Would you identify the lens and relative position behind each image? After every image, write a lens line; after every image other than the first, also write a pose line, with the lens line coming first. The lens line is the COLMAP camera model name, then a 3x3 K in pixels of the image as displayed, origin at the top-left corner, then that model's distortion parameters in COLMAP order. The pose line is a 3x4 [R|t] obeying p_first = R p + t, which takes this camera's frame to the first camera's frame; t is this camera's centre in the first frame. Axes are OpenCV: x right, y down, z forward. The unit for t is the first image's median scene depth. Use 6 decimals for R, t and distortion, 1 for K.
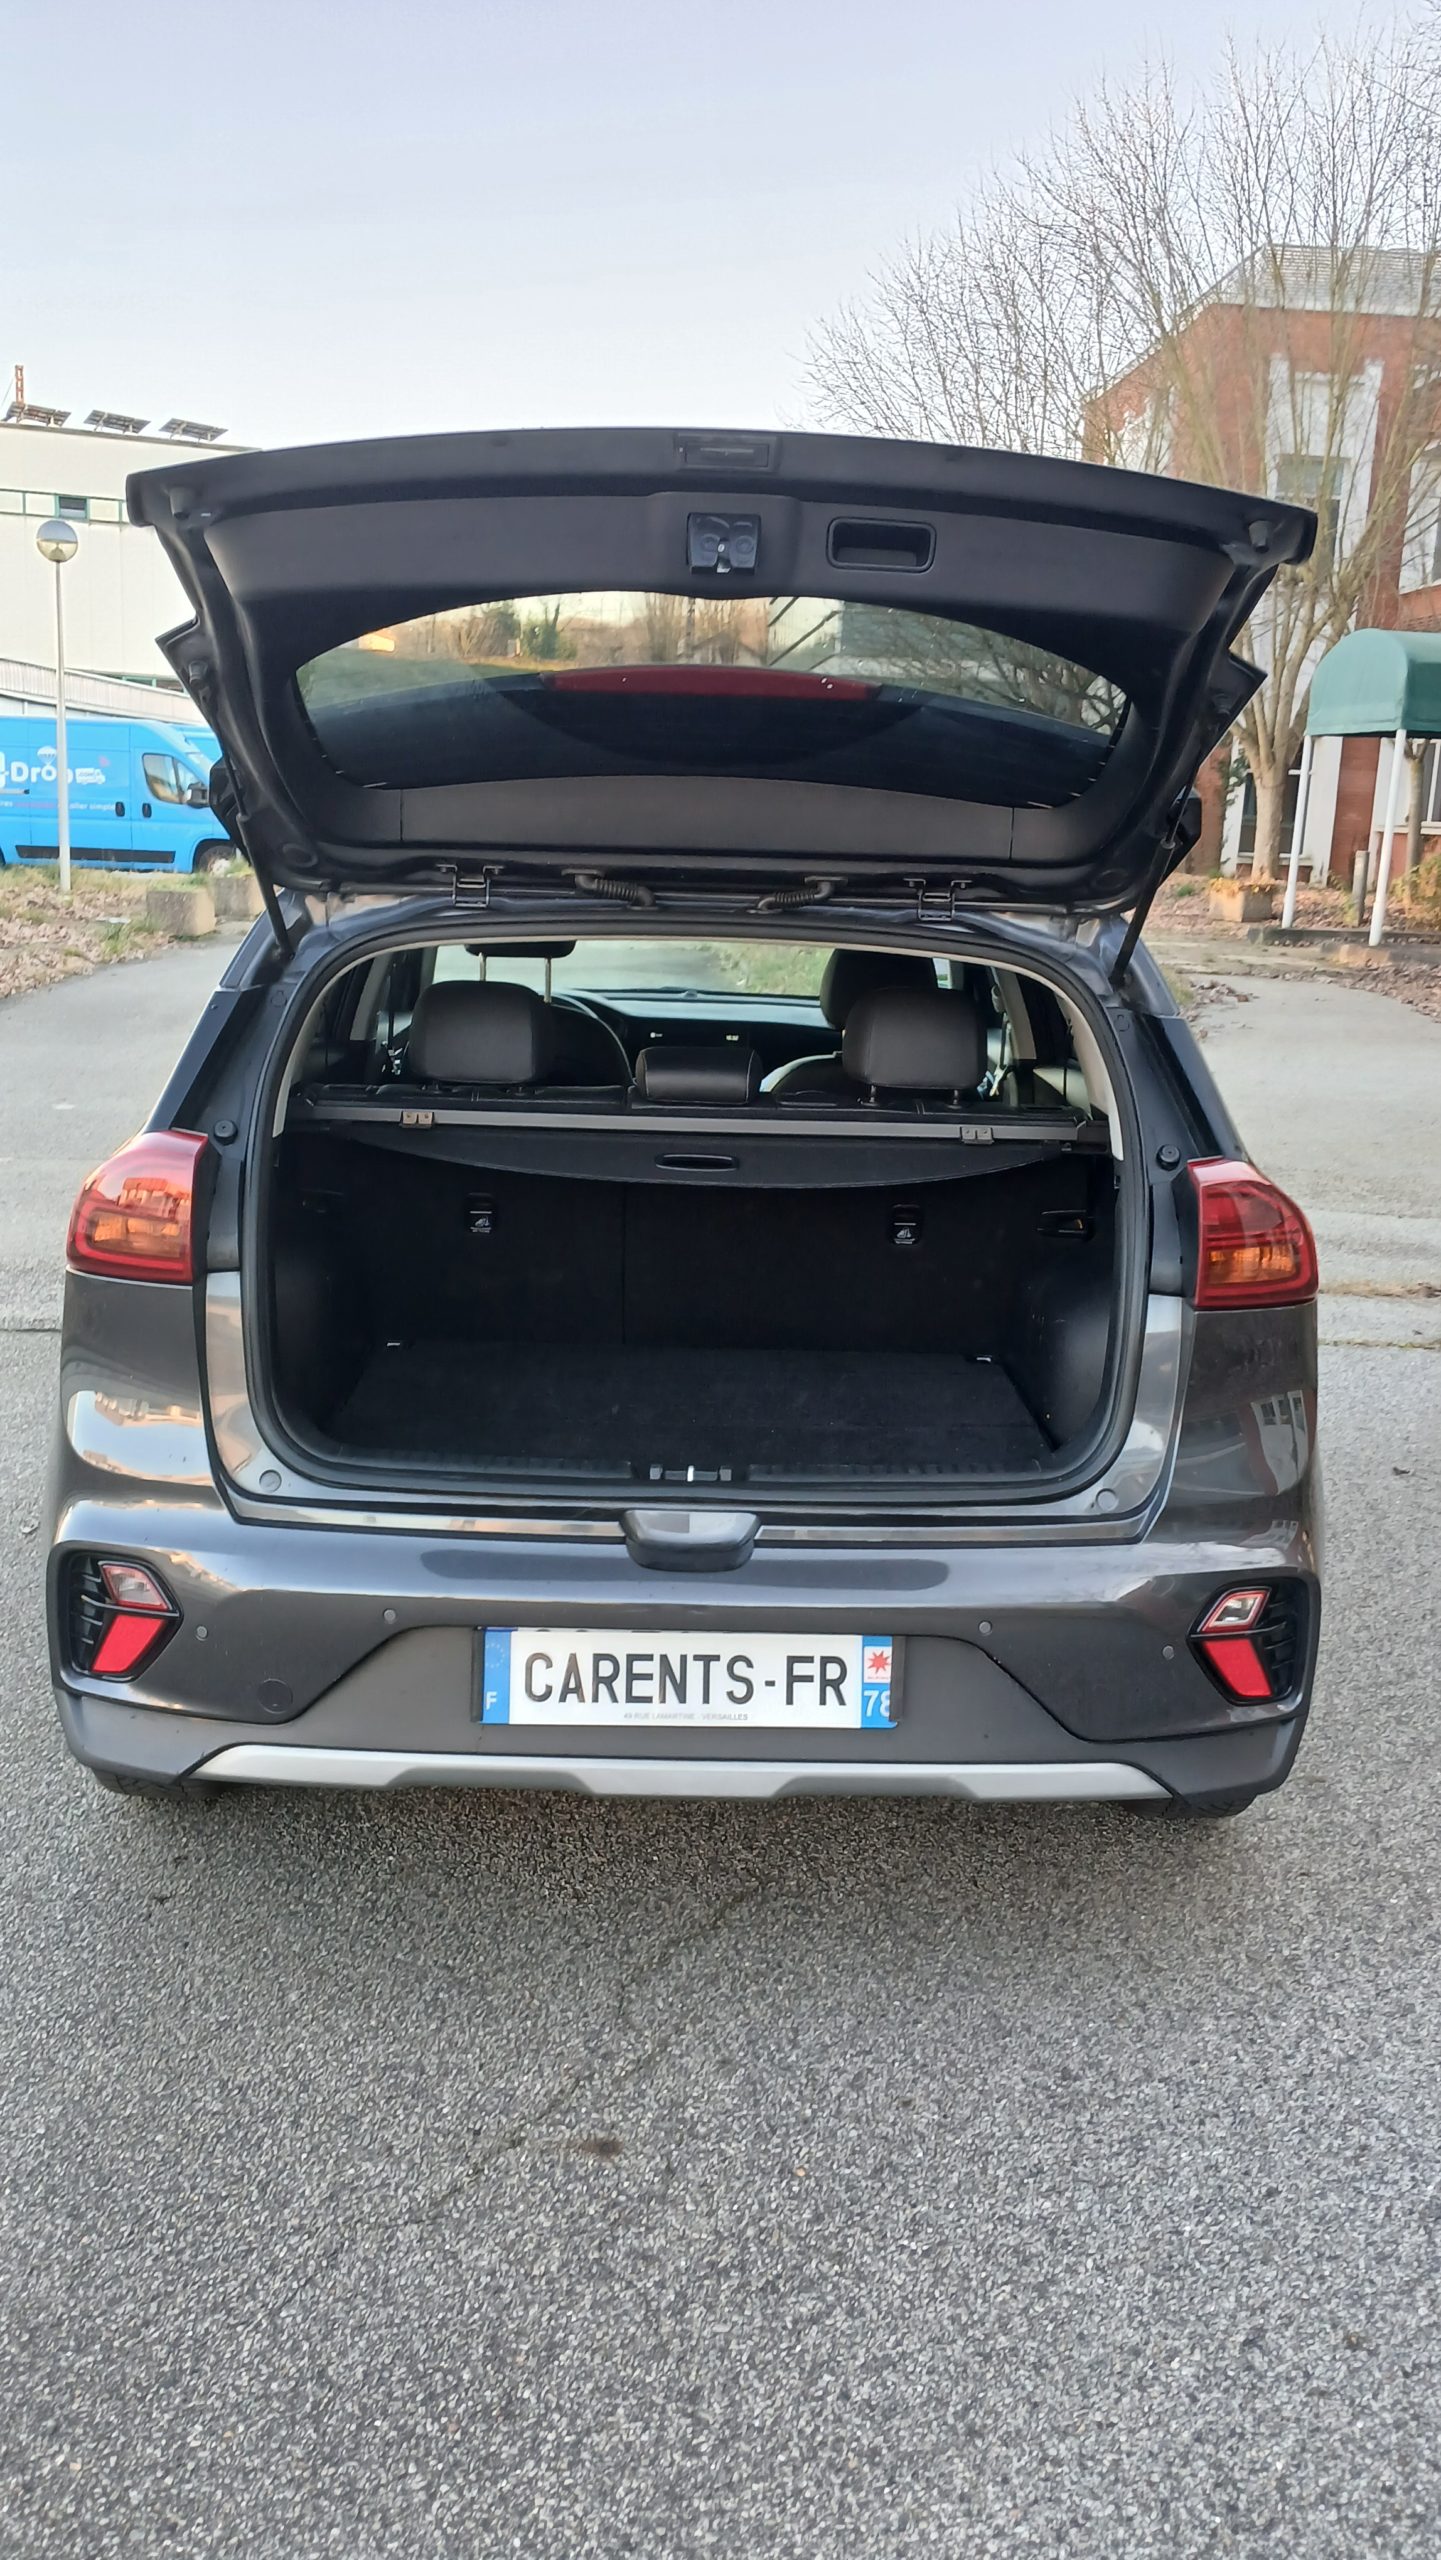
lens RADIAL K [[2015.1, 0, 720.5], [0, 2015.1, 1280.0], [0, 0, 1]] dist [0.086784, -0.217004]
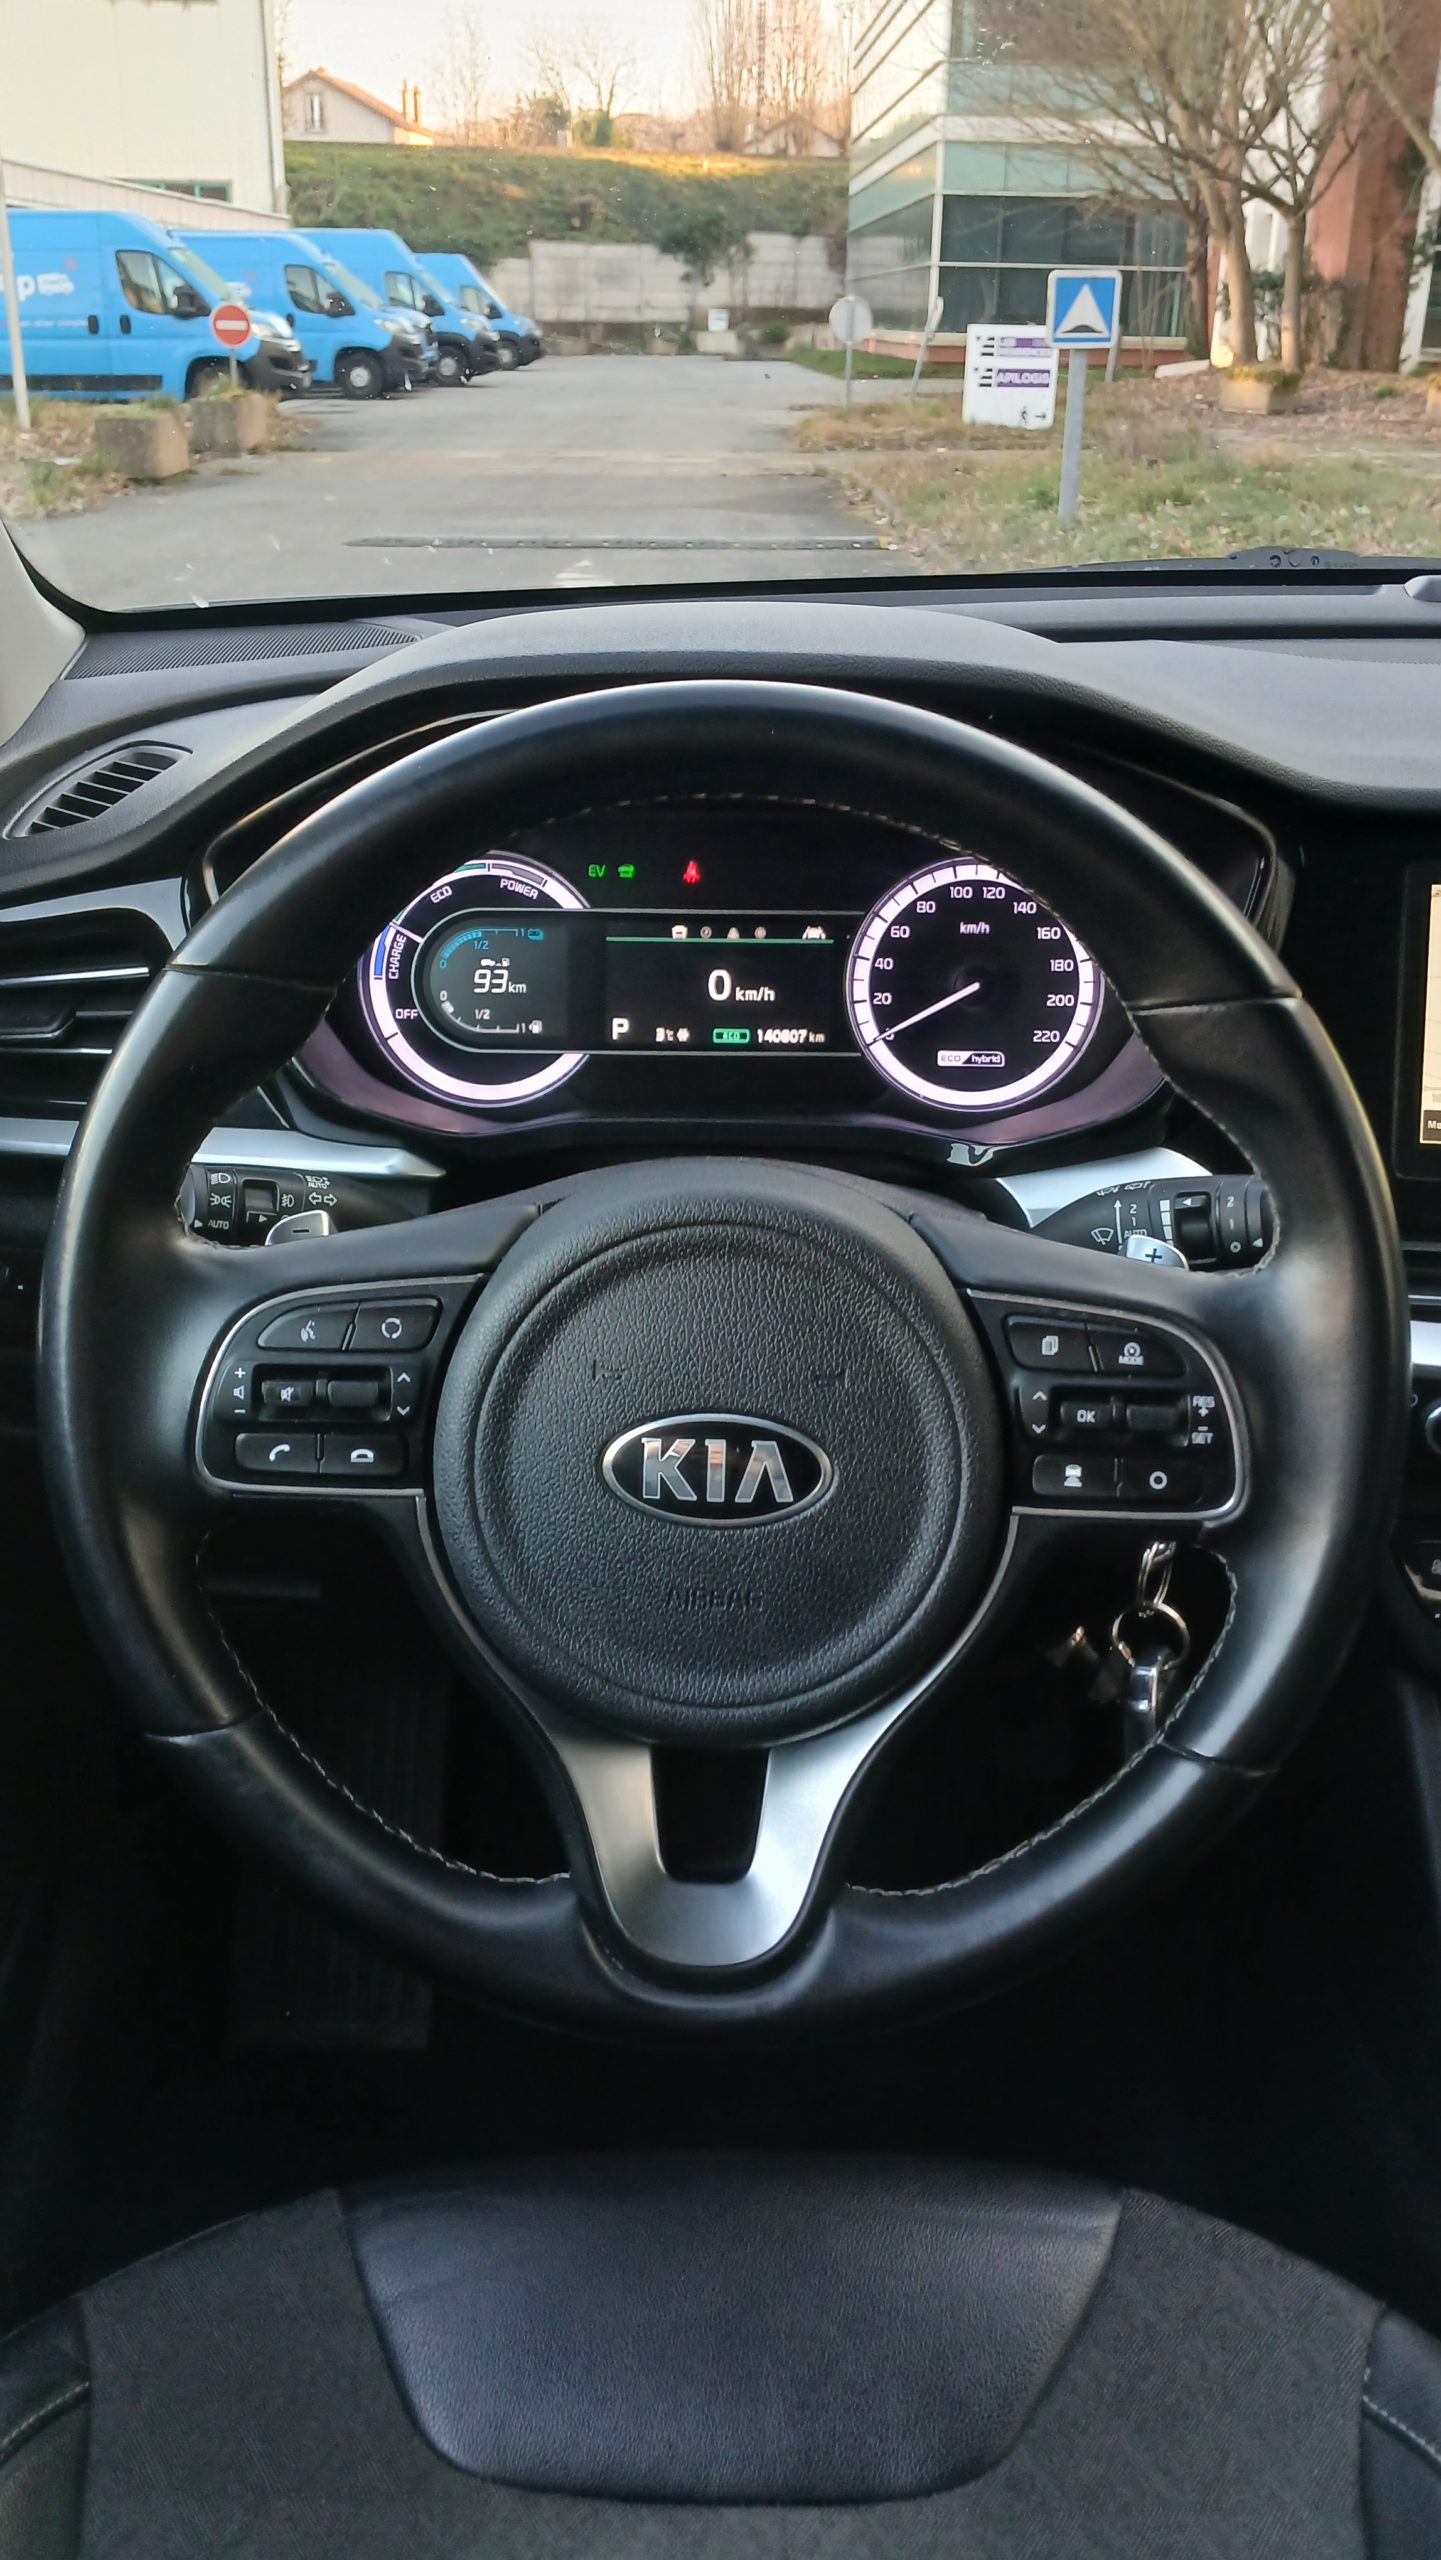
lens RADIAL K [[2015.1, 0, 720.5], [0, 2015.1, 1280.0], [0, 0, 1]] dist [0.086784, -0.217004]
pose [[0.999087, -0.011539, -0.041126, -0.141729], [0.019864, 0.977888, 0.208185, -0.236225], [0.037814, -0.208812, 0.977224, 1.606608]]
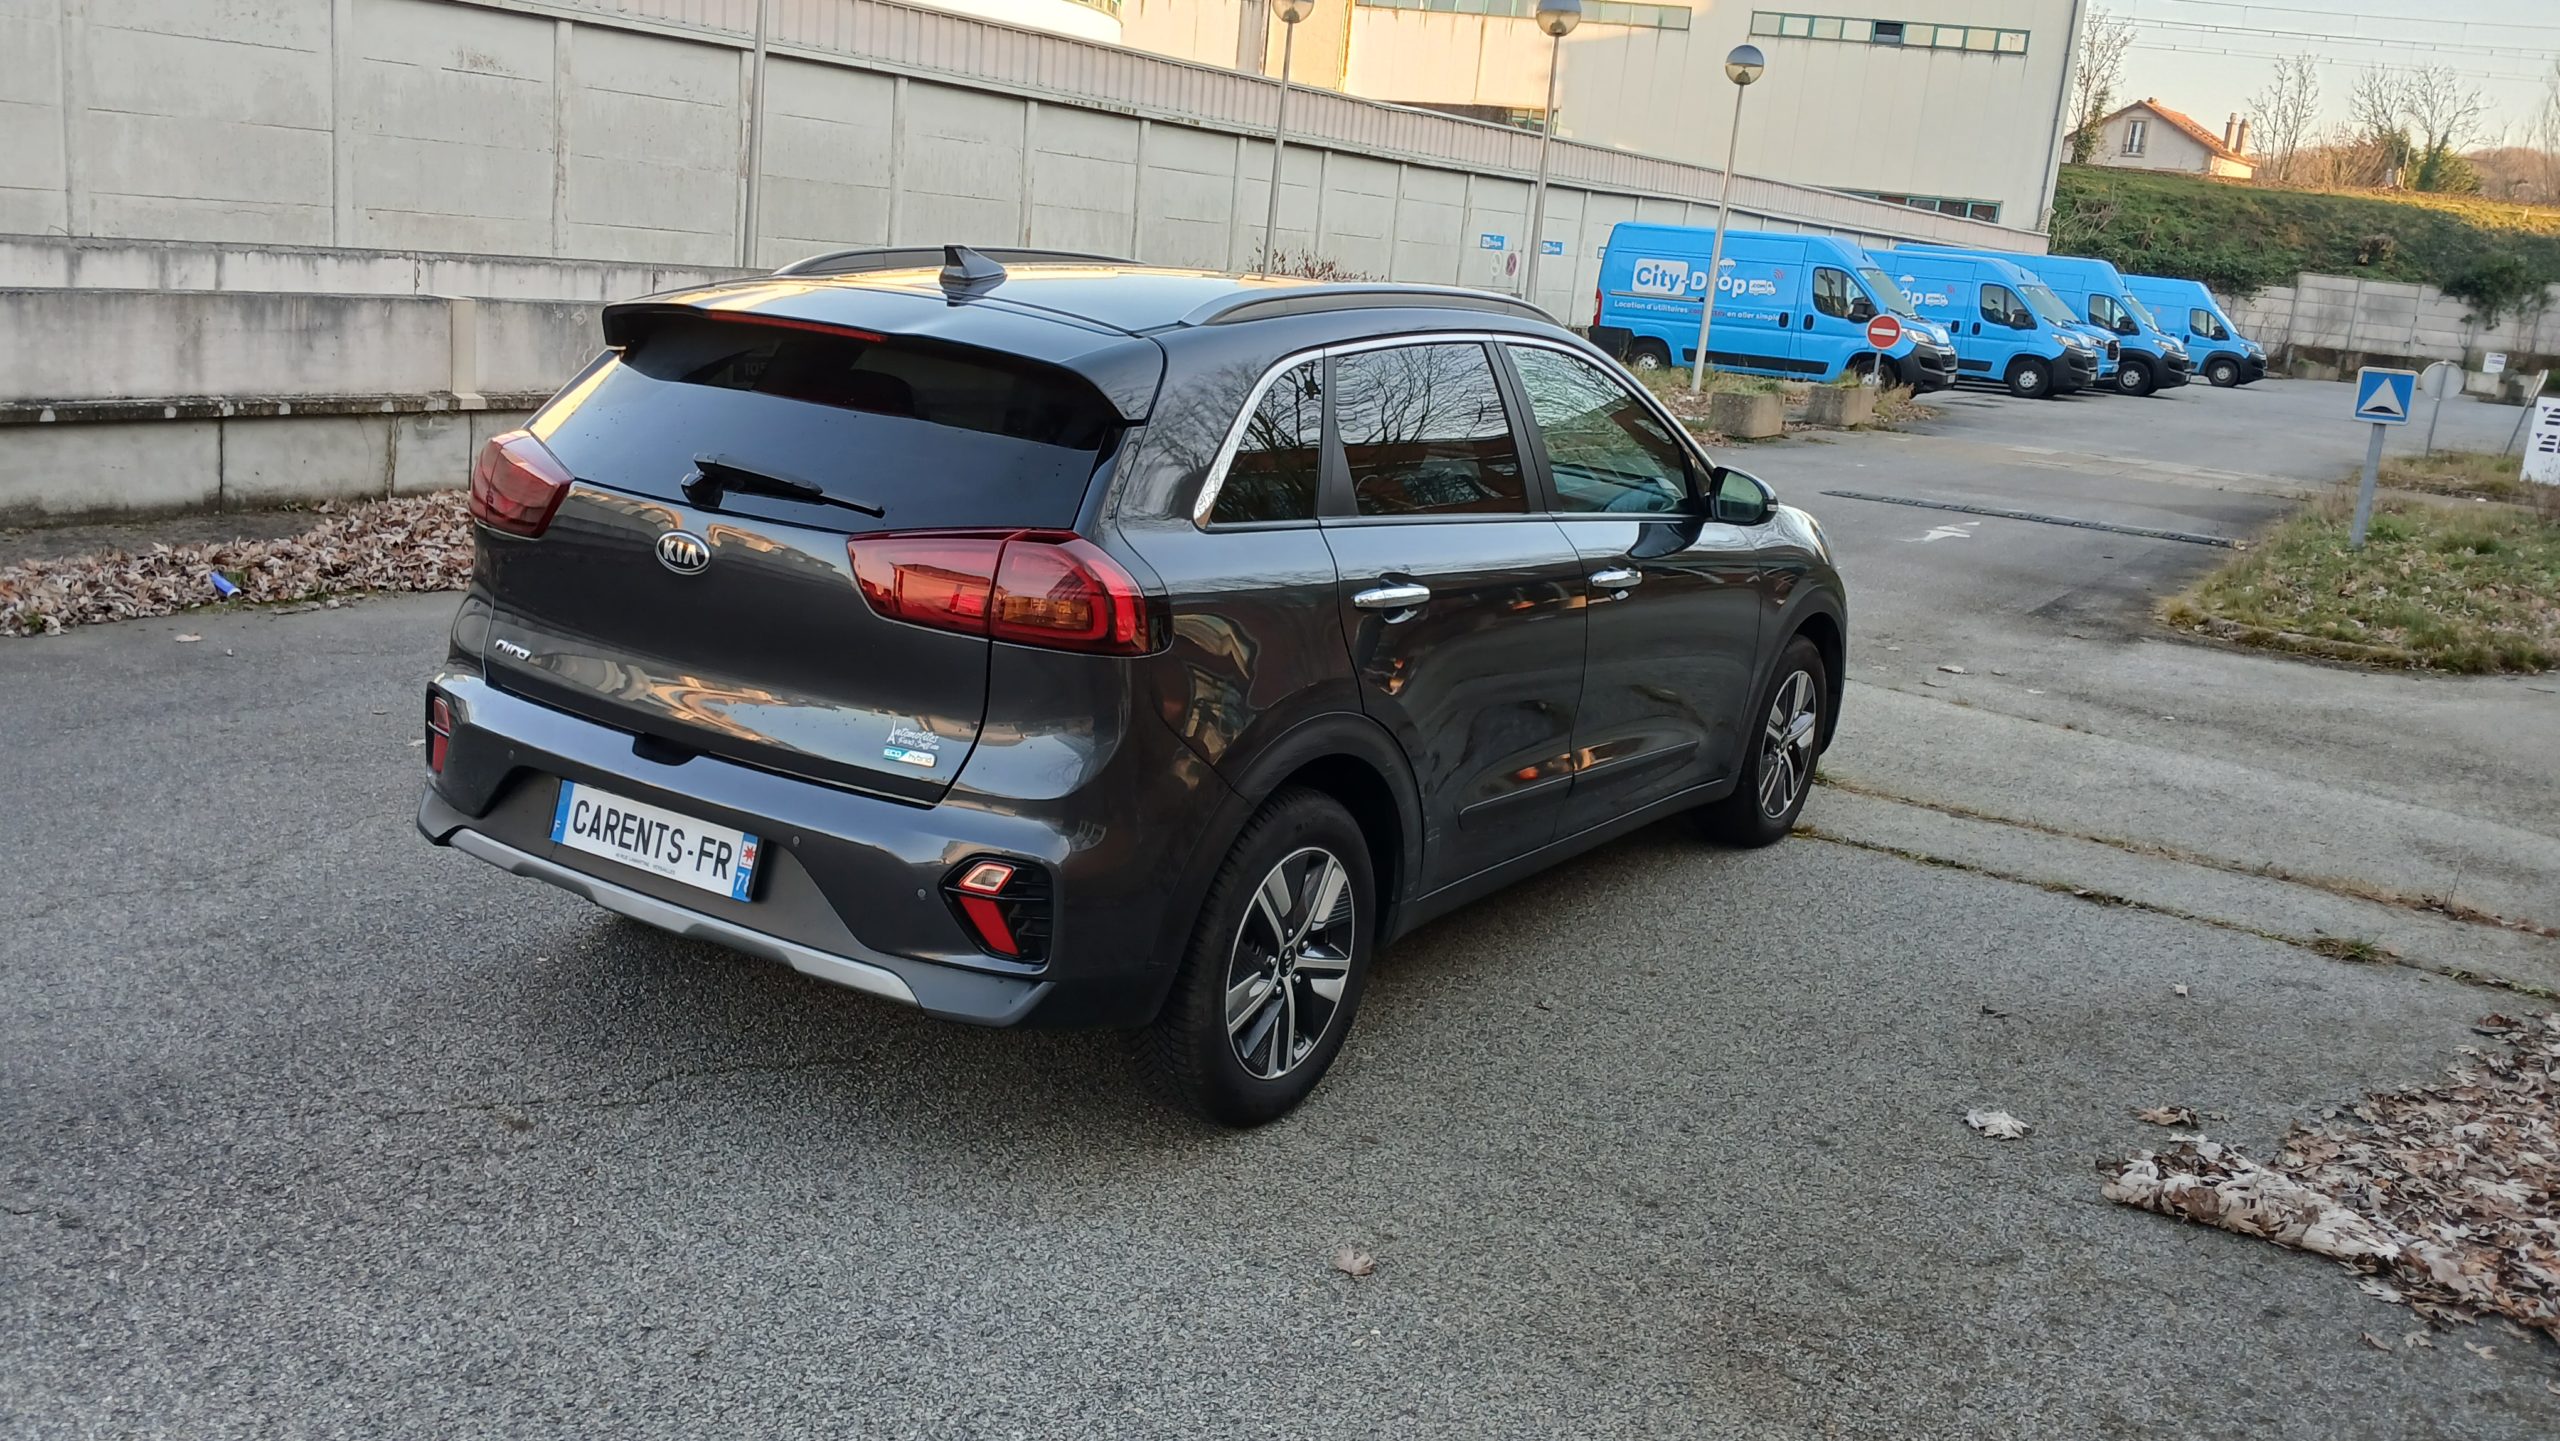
lens RADIAL K [[2051.8, 0, 1280.0], [0, 2051.8, 720.5], [0, 0, 1]] dist [-0.003789, -0.076361]
pose [[0.830521, 0.157906, -0.534136, 1.077727], [-0.178572, 0.983838, 0.013193, 0.016564], [0.527586, 0.084425, 0.845296, 0.003740]]
